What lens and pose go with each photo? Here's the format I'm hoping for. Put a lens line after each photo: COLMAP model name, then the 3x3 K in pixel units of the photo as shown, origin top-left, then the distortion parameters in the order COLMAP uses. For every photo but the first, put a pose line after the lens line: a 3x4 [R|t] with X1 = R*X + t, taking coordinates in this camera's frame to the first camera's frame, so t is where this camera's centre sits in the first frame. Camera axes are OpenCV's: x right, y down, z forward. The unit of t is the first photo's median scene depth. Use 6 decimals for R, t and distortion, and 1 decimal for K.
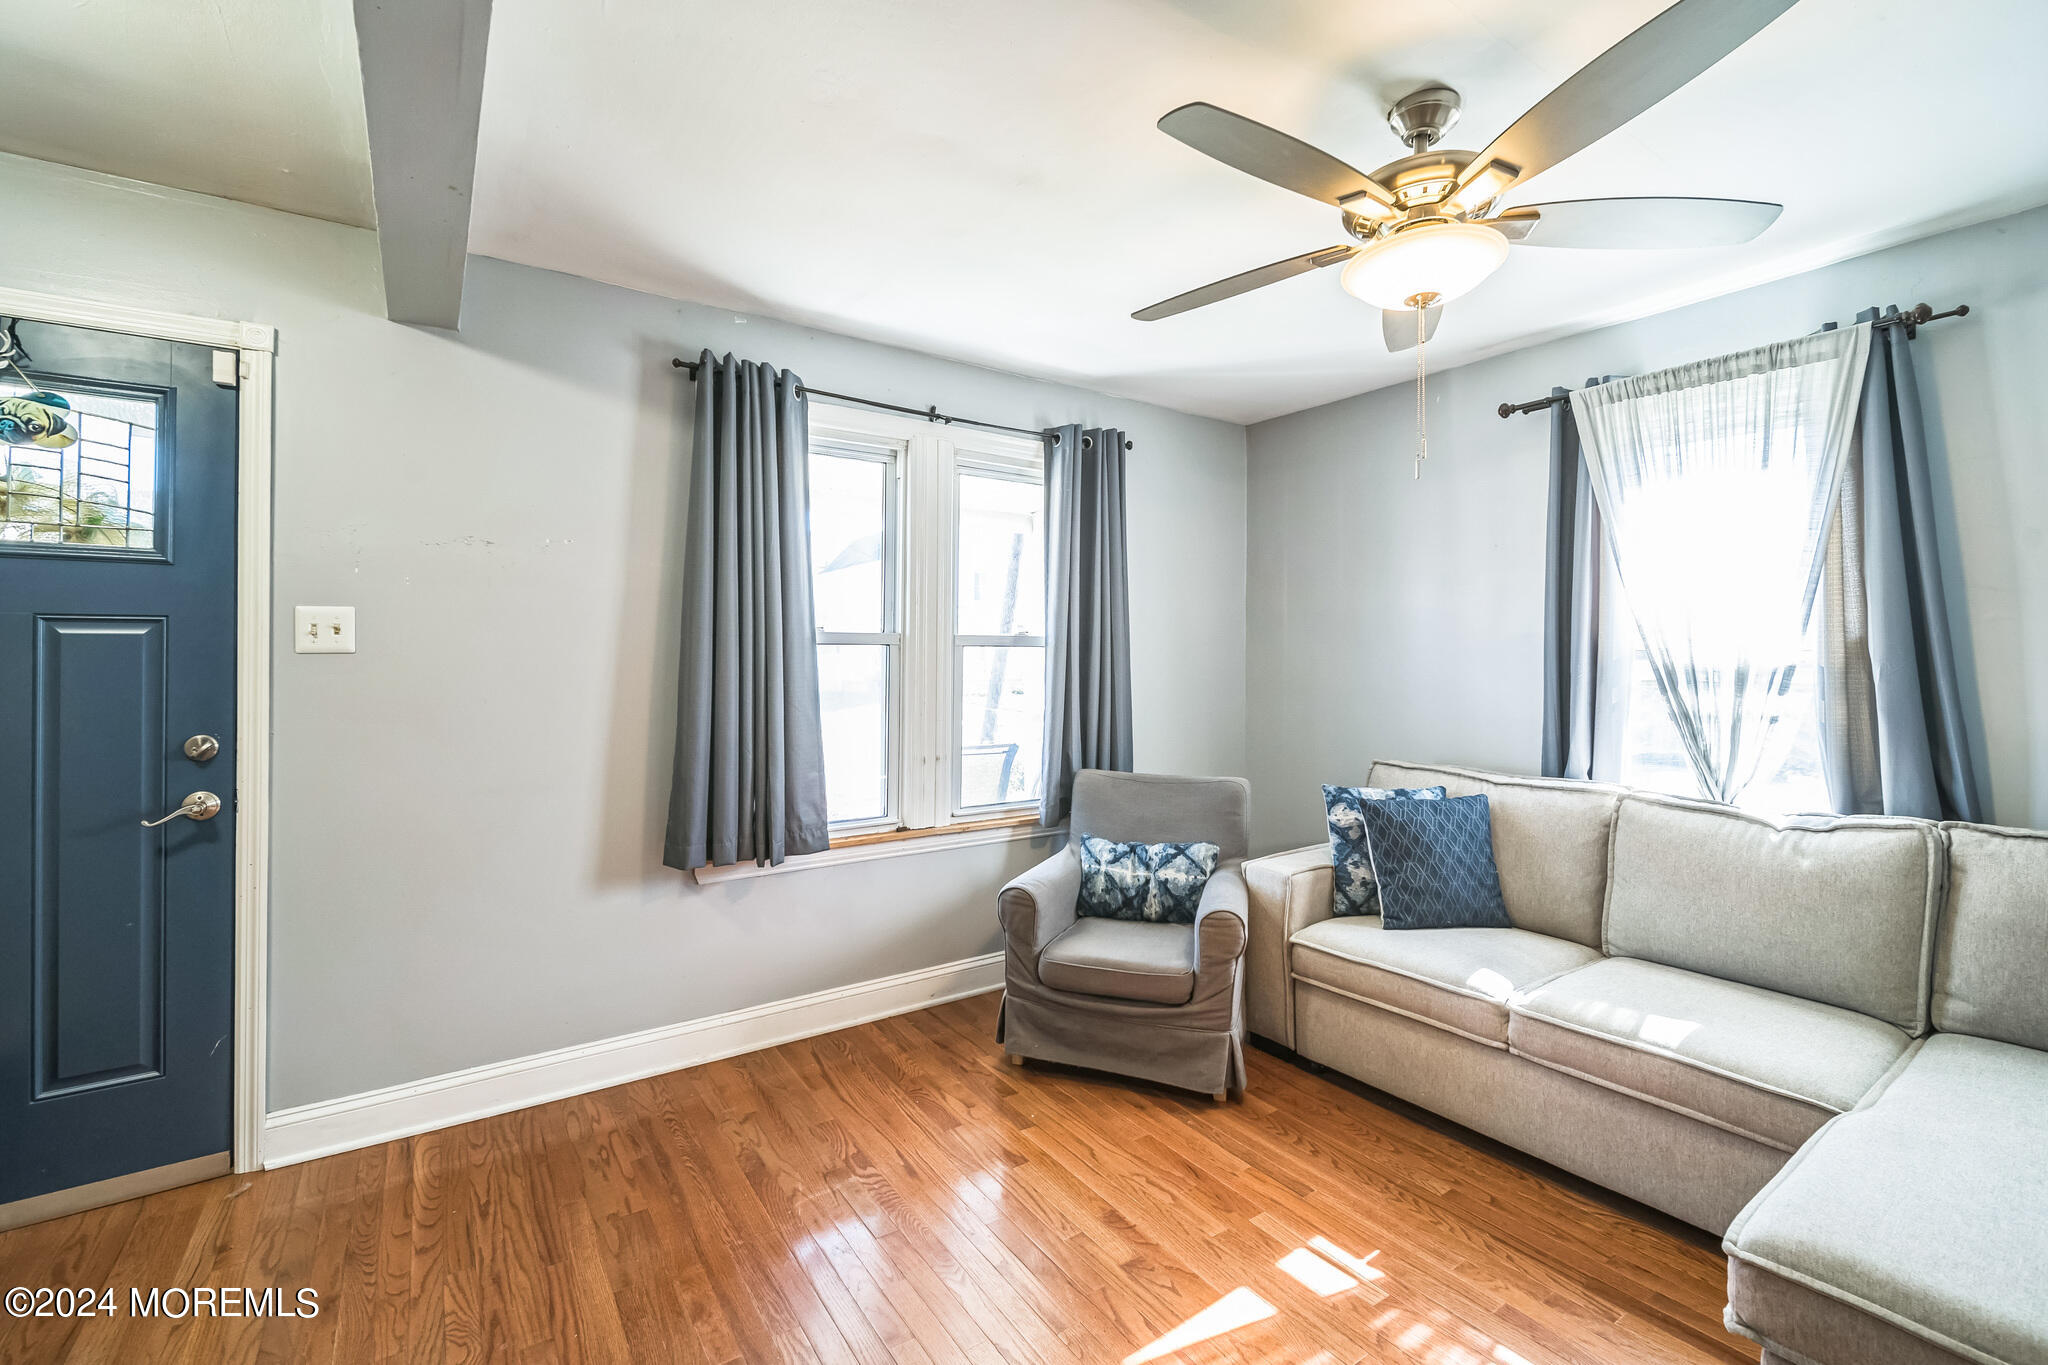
lens RADIAL K [[873.2, 0, 1025.3], [0, 873.2, 633.9], [0, 0, 1]] dist [-0.000470, -0.000666]
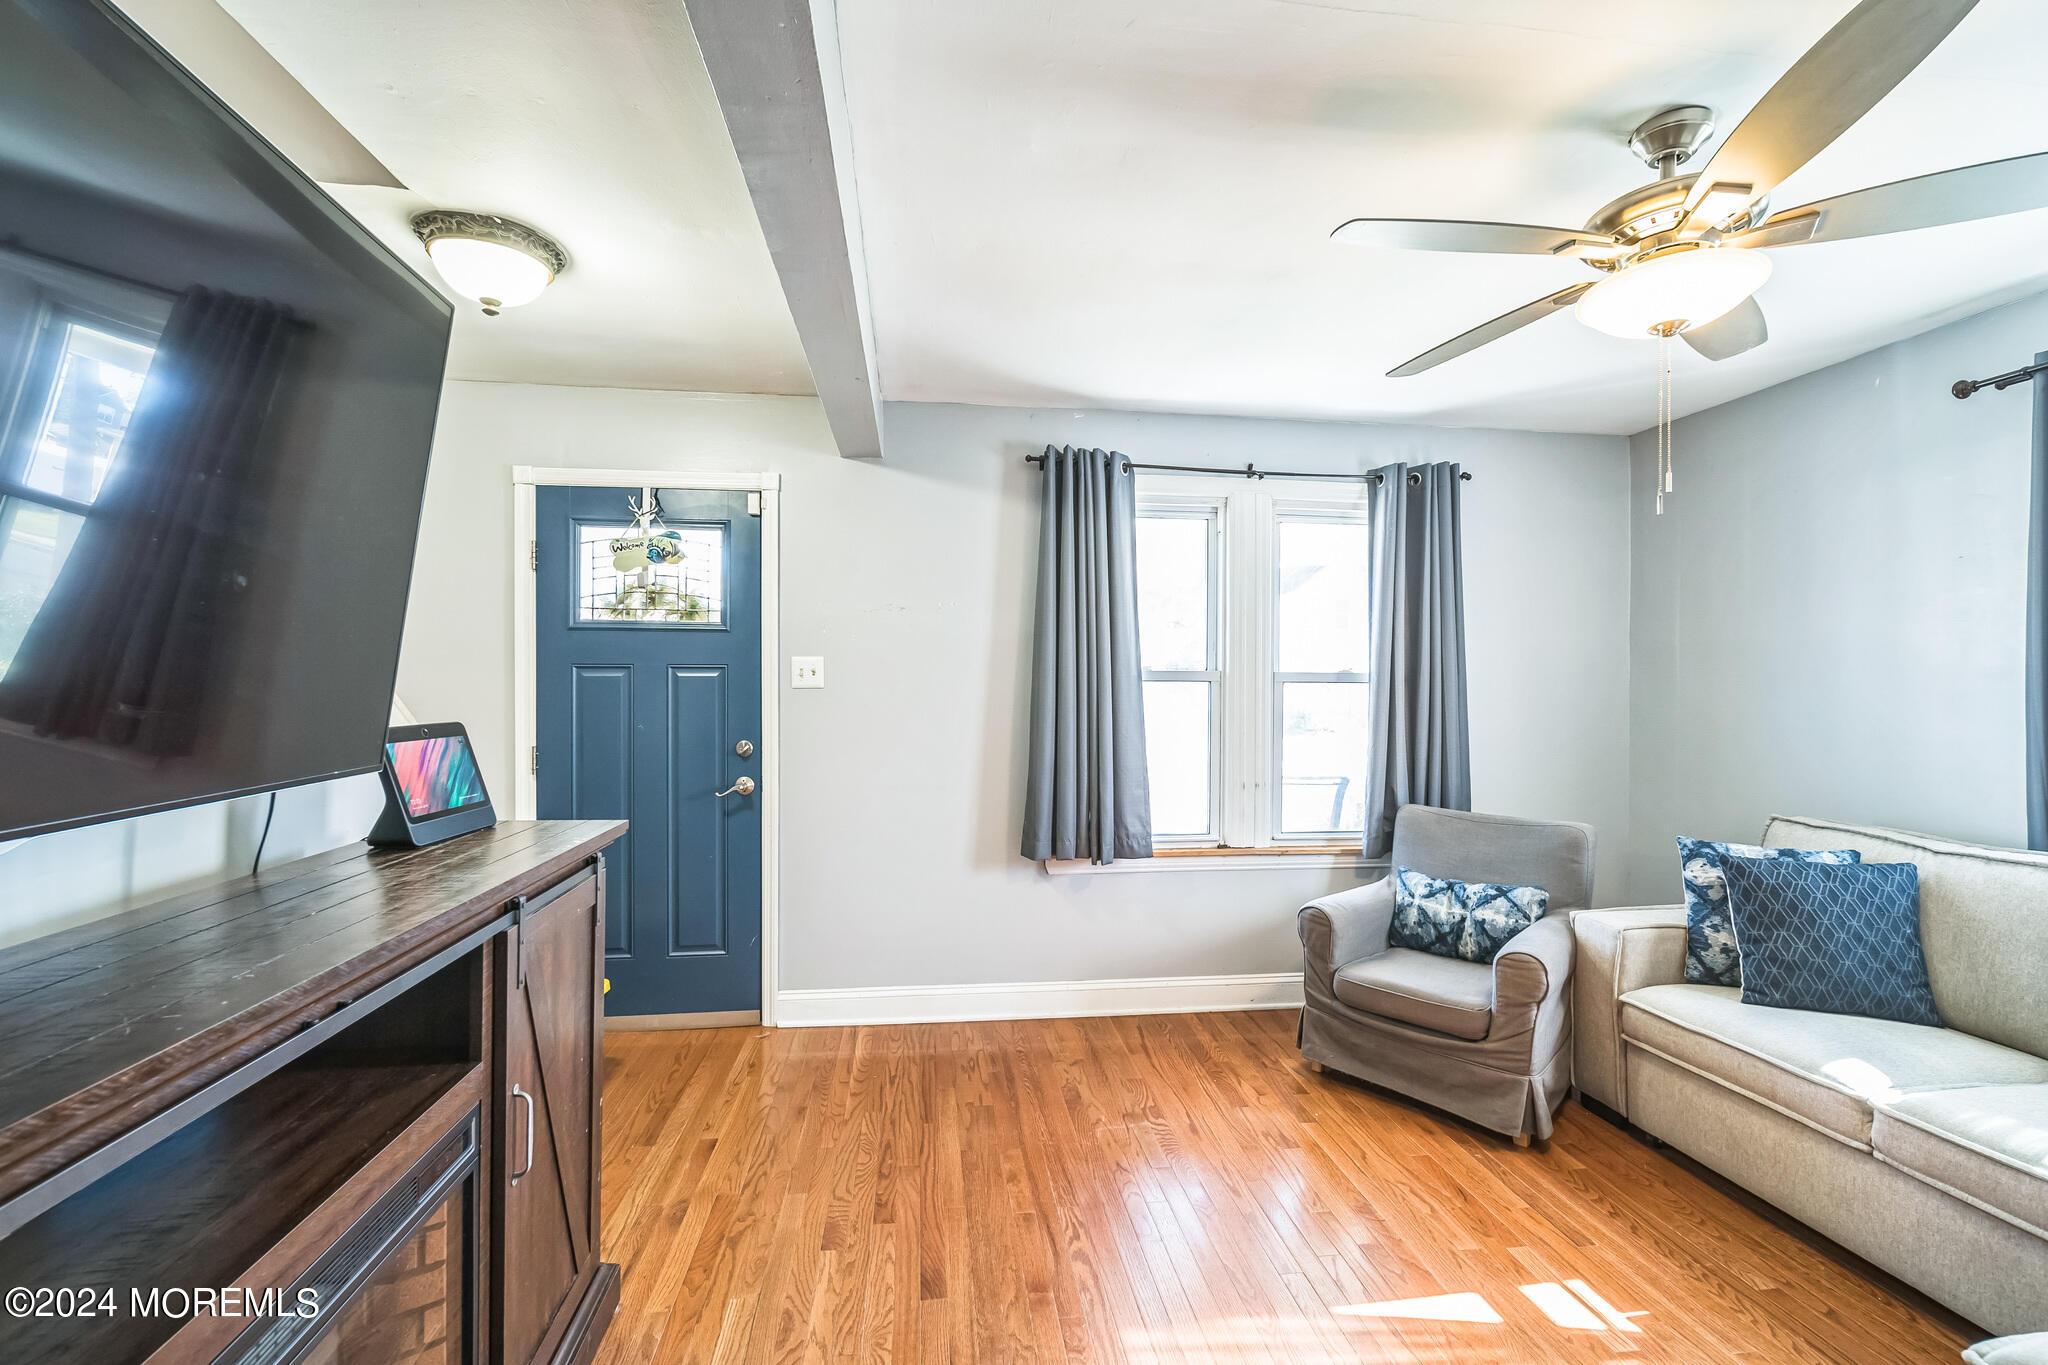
lens RADIAL K [[863.2, 0, 1026.2], [0, 863.2, 667.0], [0, 0, 1]] dist [-0.001418, -0.001111]
pose [[0.889263, -0.007549, -0.457334, 0.170600], [0.007981, 0.999968, -0.000987, -0.008348], [0.457326, -0.002772, 0.889295, -0.115161]]
